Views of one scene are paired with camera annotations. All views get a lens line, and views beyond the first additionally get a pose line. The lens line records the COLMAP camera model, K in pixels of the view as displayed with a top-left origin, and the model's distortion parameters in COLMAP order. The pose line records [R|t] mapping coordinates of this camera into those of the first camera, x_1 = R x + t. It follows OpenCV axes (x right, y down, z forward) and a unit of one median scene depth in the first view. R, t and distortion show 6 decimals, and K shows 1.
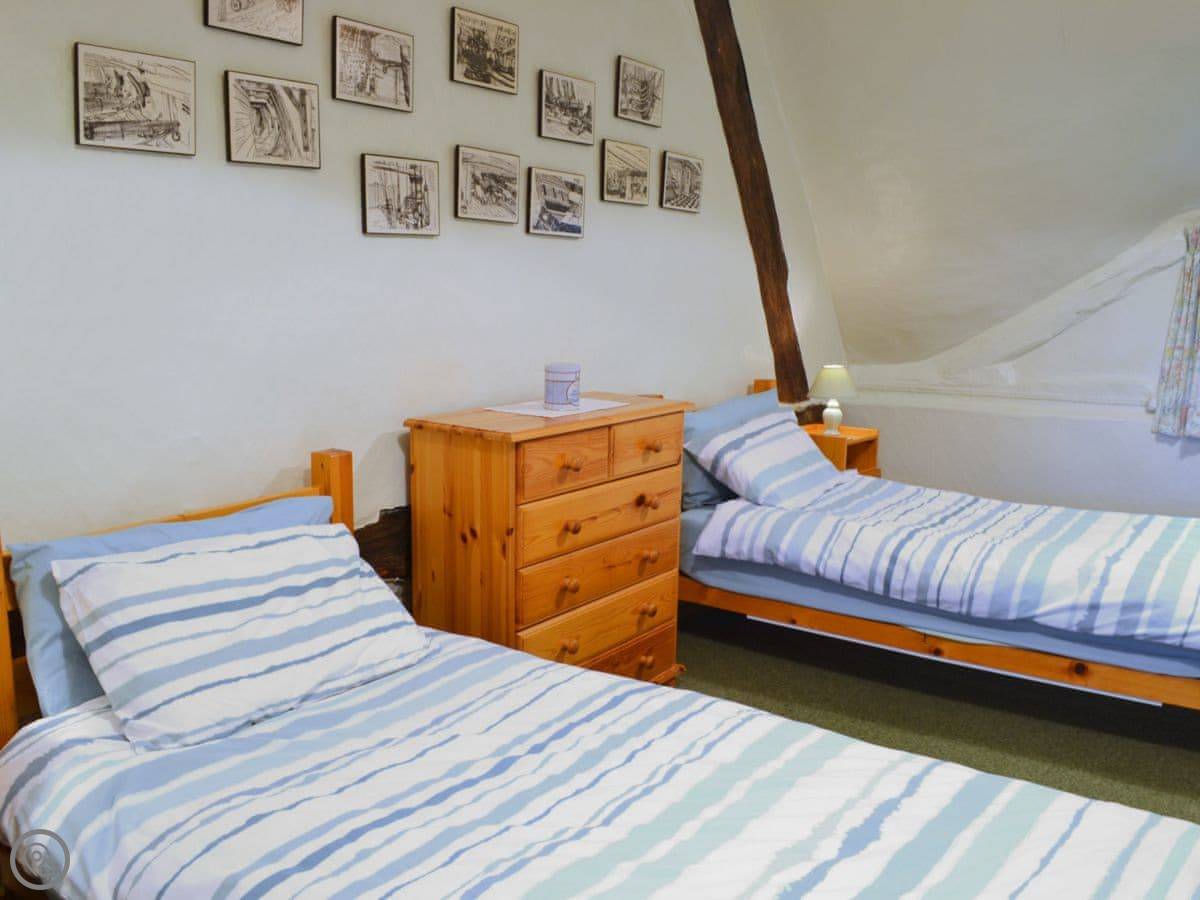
lens RADIAL K [[1103.3, 0, 635.6], [0, 1103.3, 450.9], [0, 0, 1]] dist [-0.064502, -0.003717]
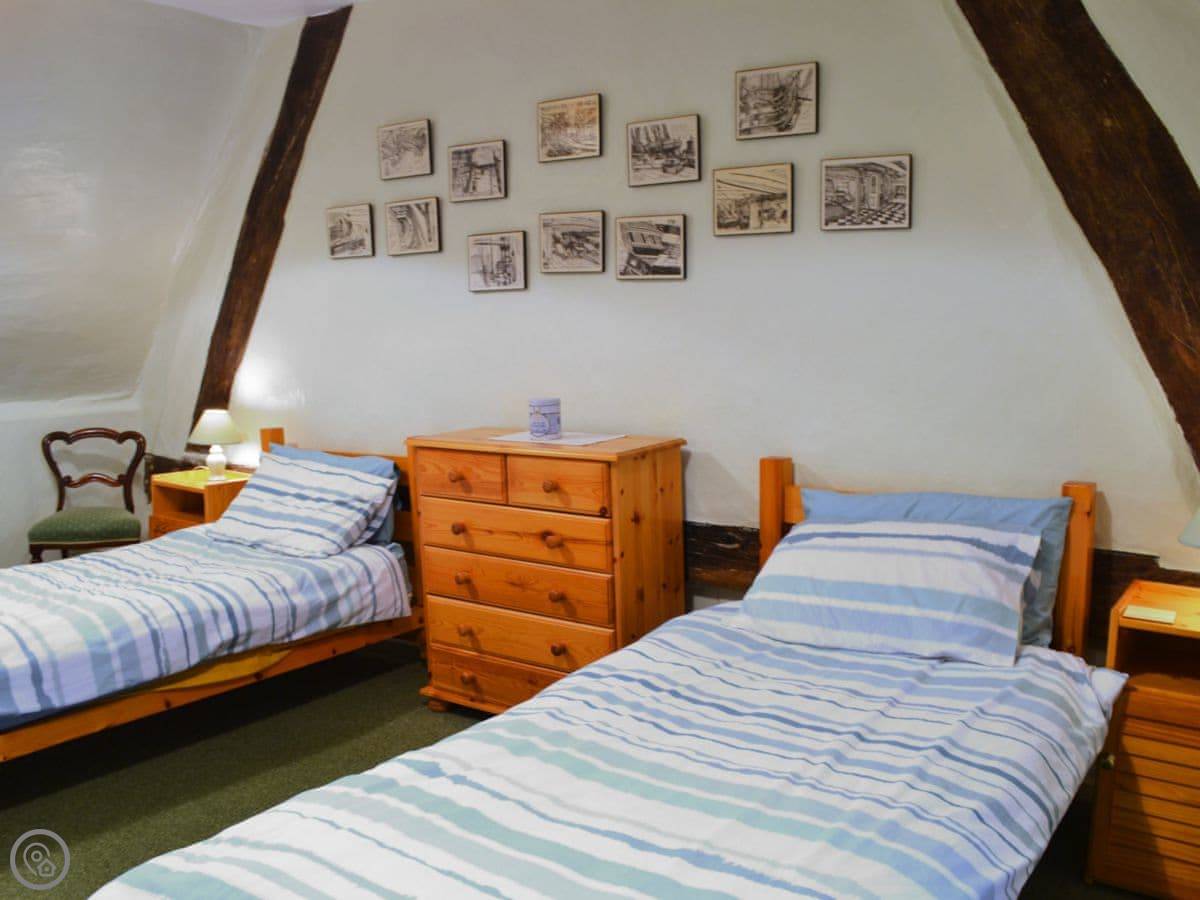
lens RADIAL K [[1103.3, 0, 635.6], [0, 1103.3, 450.9], [0, 0, 1]] dist [-0.064502, -0.003717]
pose [[-0.028855, 0.113388, -0.993132, 1.029470], [-0.142867, 0.982877, 0.116368, -0.167372], [0.989321, 0.145244, -0.012161, 1.096850]]
